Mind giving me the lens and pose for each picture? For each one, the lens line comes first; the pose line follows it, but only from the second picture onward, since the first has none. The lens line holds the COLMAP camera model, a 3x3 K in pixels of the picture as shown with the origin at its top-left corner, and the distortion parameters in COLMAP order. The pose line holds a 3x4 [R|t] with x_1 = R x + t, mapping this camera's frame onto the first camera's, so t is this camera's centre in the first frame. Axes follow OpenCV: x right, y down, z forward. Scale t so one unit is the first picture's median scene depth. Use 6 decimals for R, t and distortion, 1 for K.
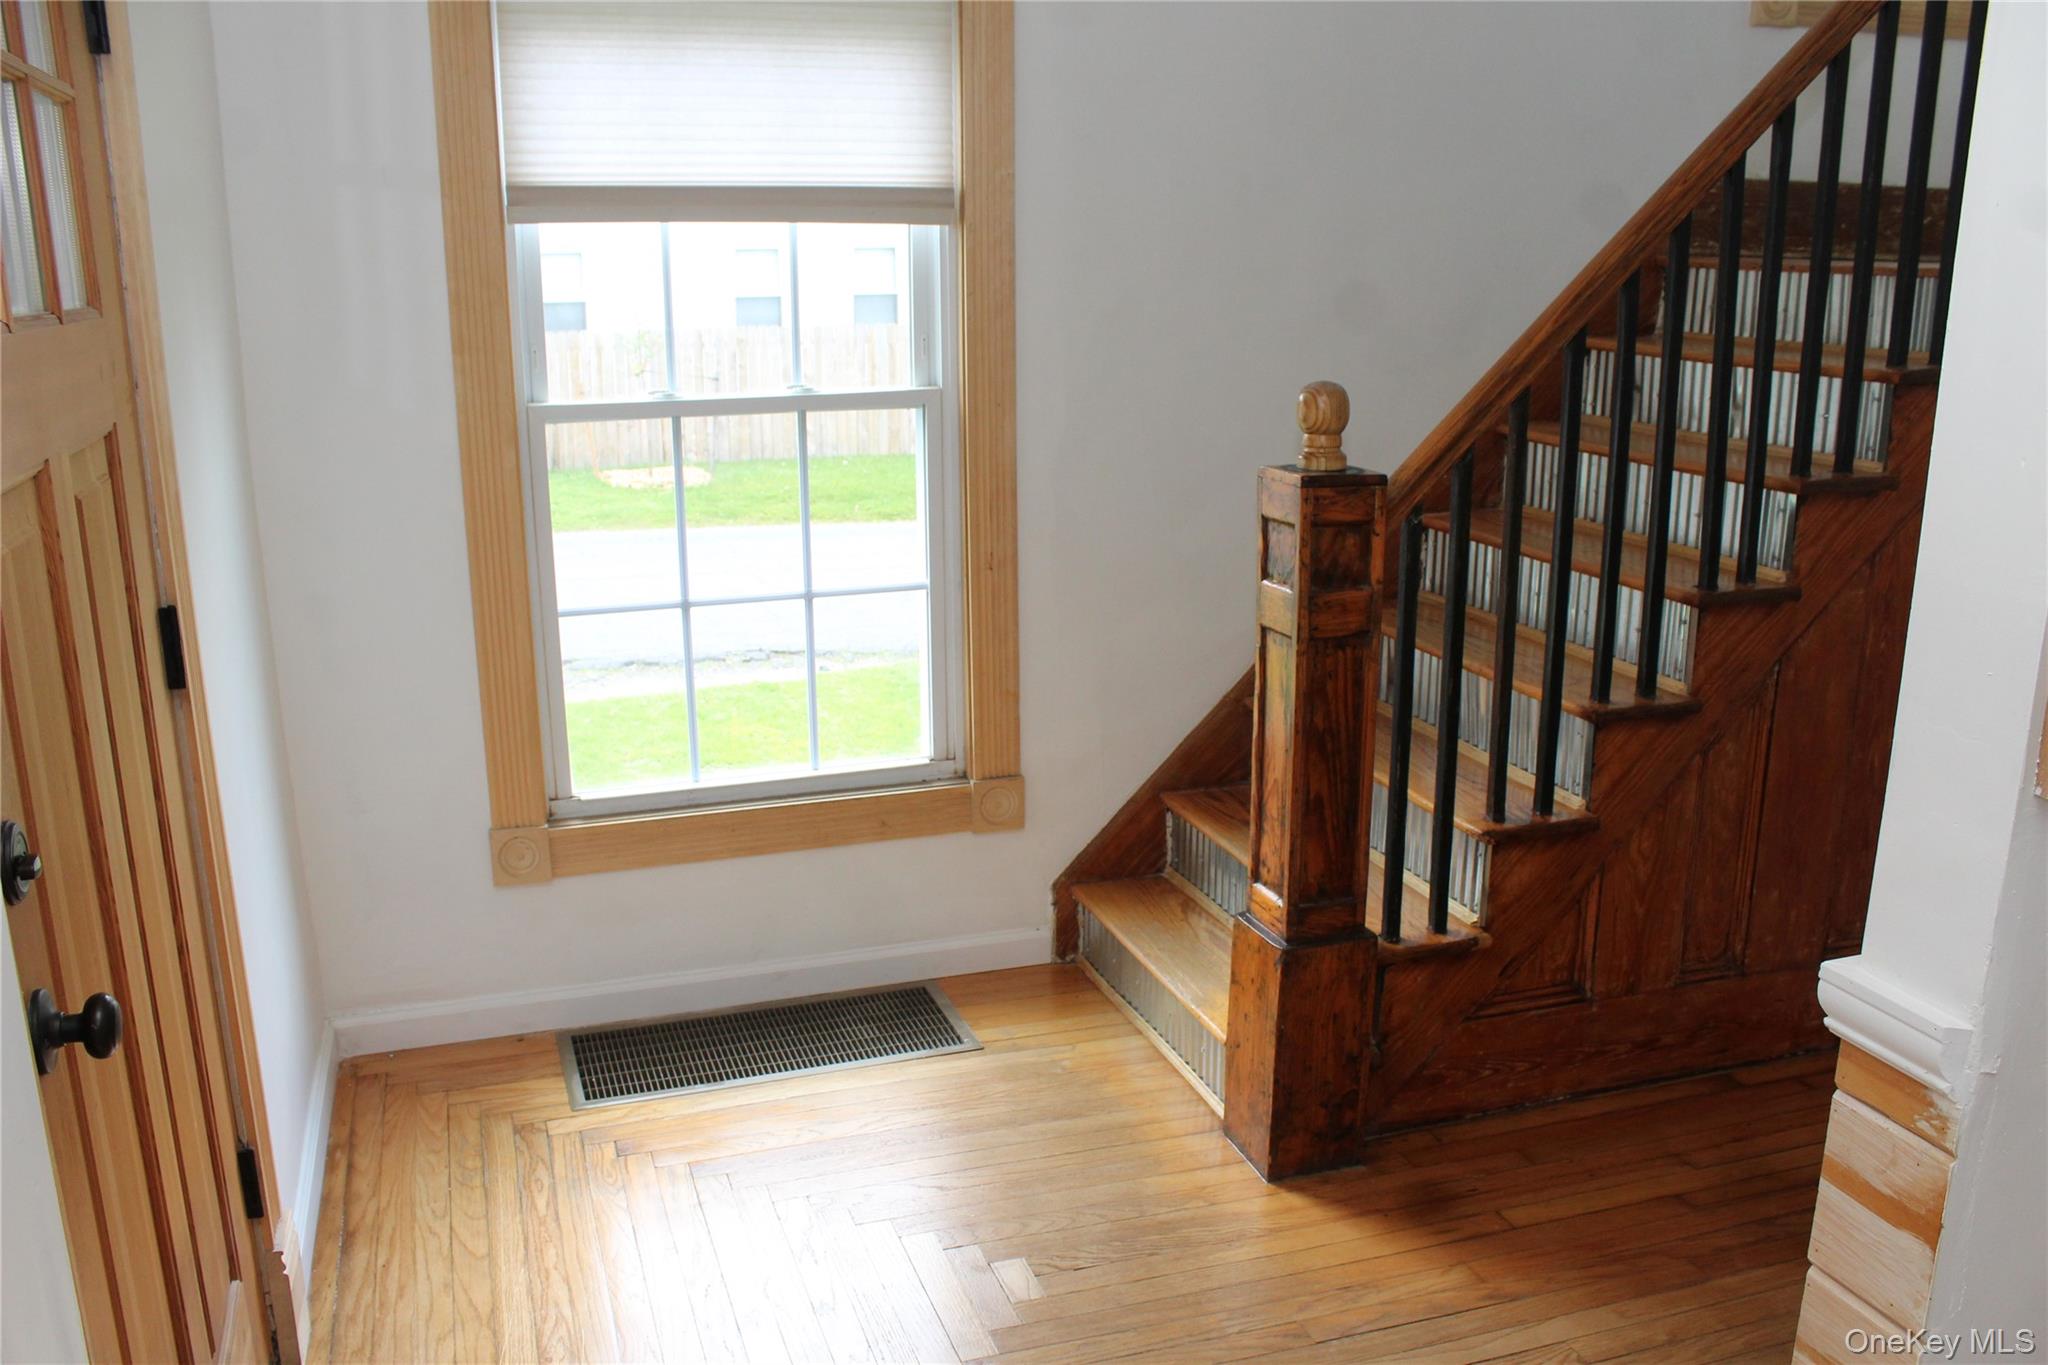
lens RADIAL K [[1692.3, 0, 1017.3], [0, 1692.3, 678.6], [0, 0, 1]] dist [-0.137631, 0.079165]
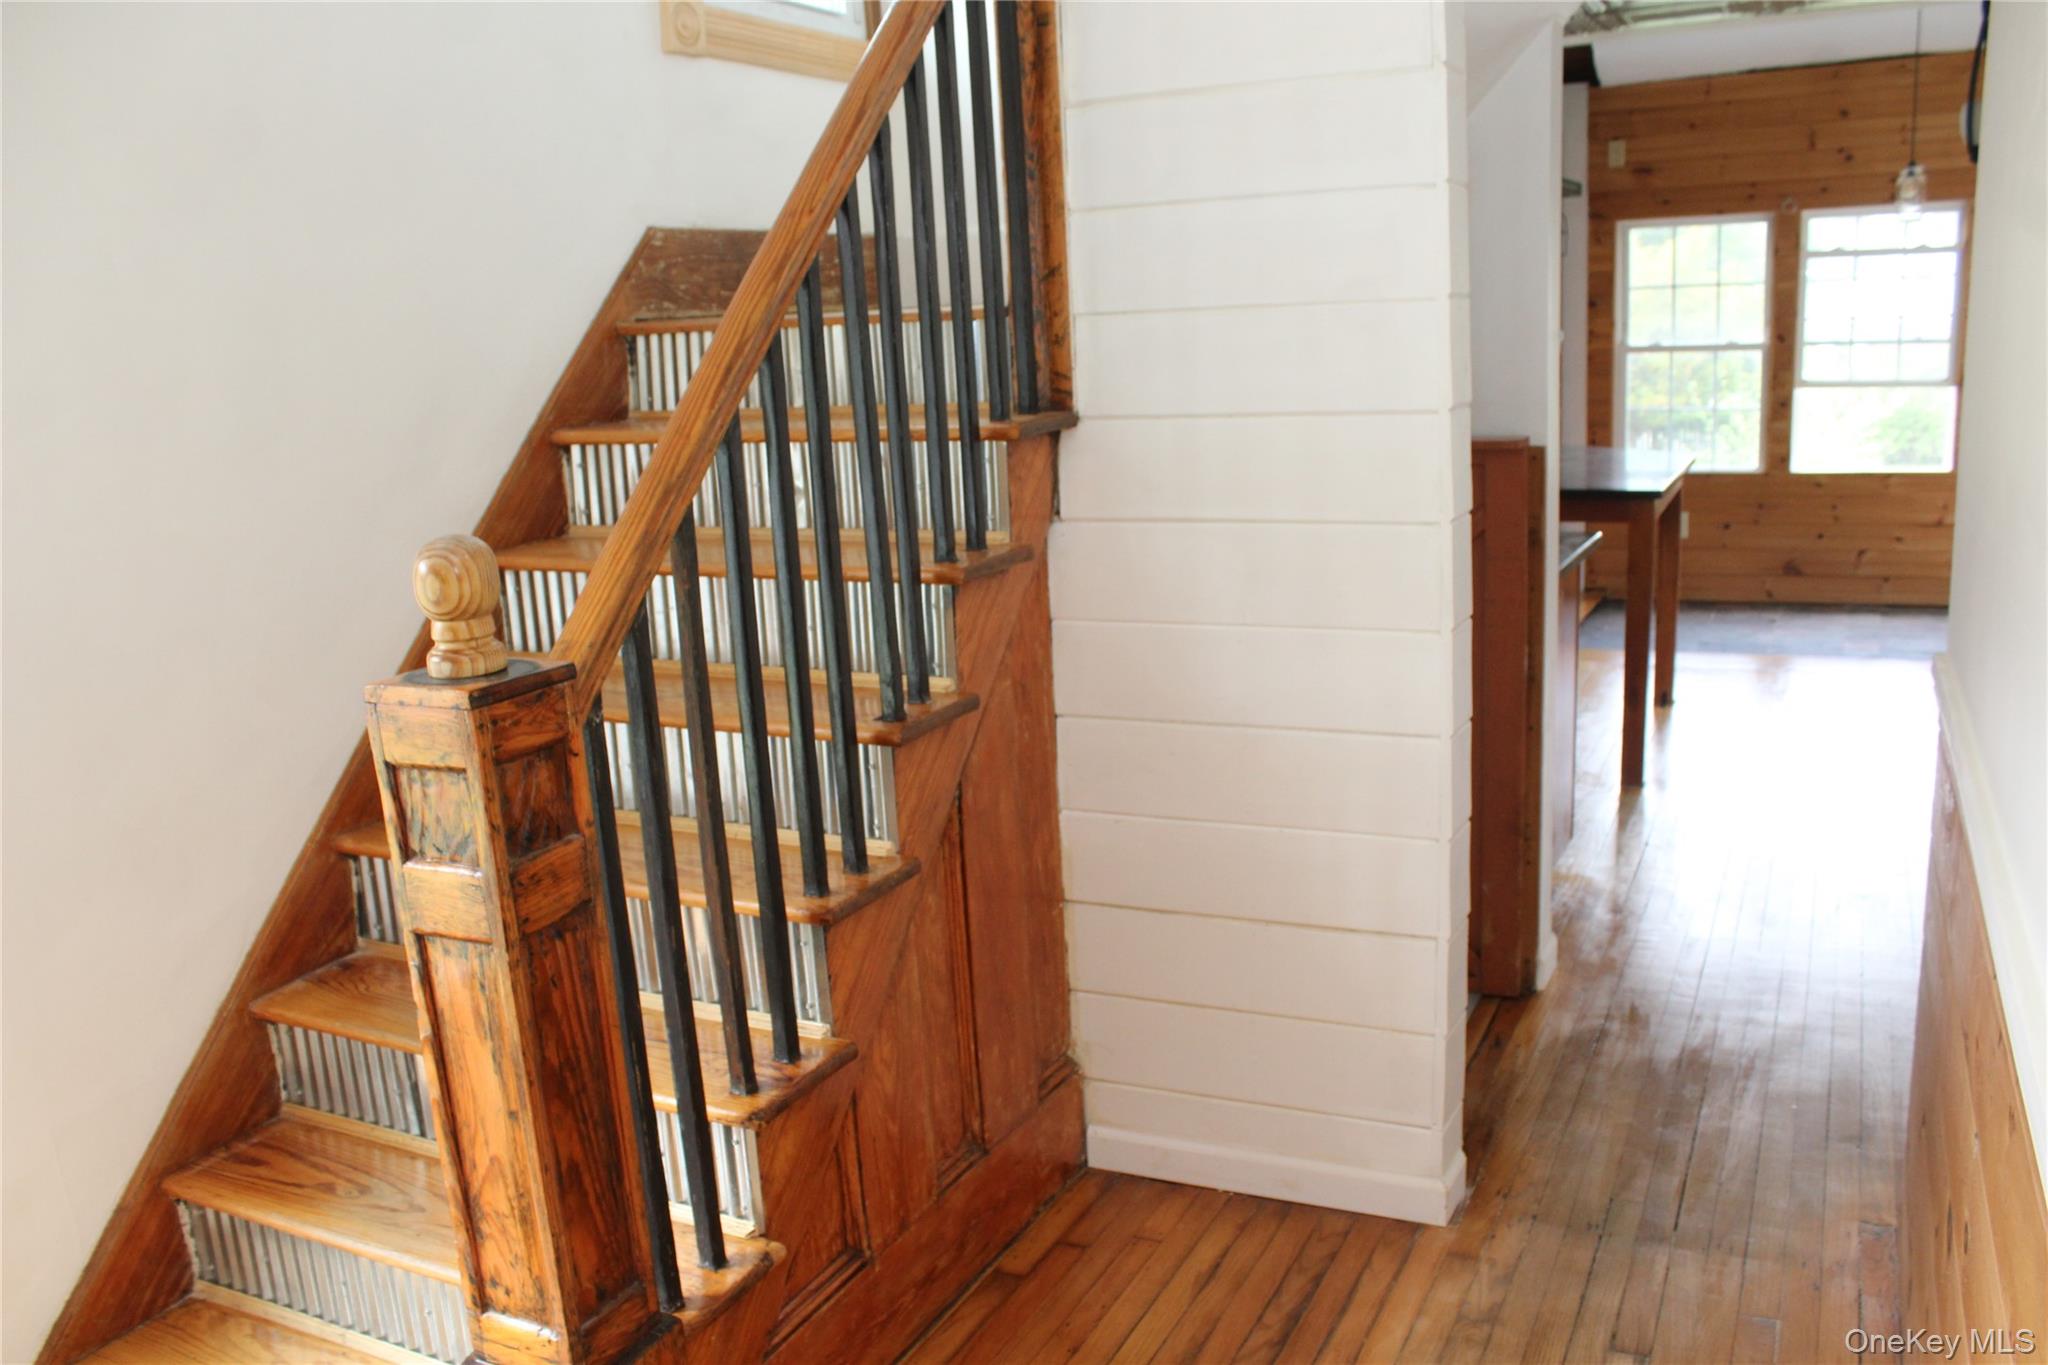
lens RADIAL K [[1692.3, 0, 1021.0], [0, 1692.3, 702.8], [0, 0, 1]] dist [-0.137631, 0.079165]
pose [[0.705539, -0.194736, 0.681390, -0.093590], [0.222548, 0.973747, 0.047854, -0.087938], [-0.672820, 0.117879, 0.730354, 0.362718]]
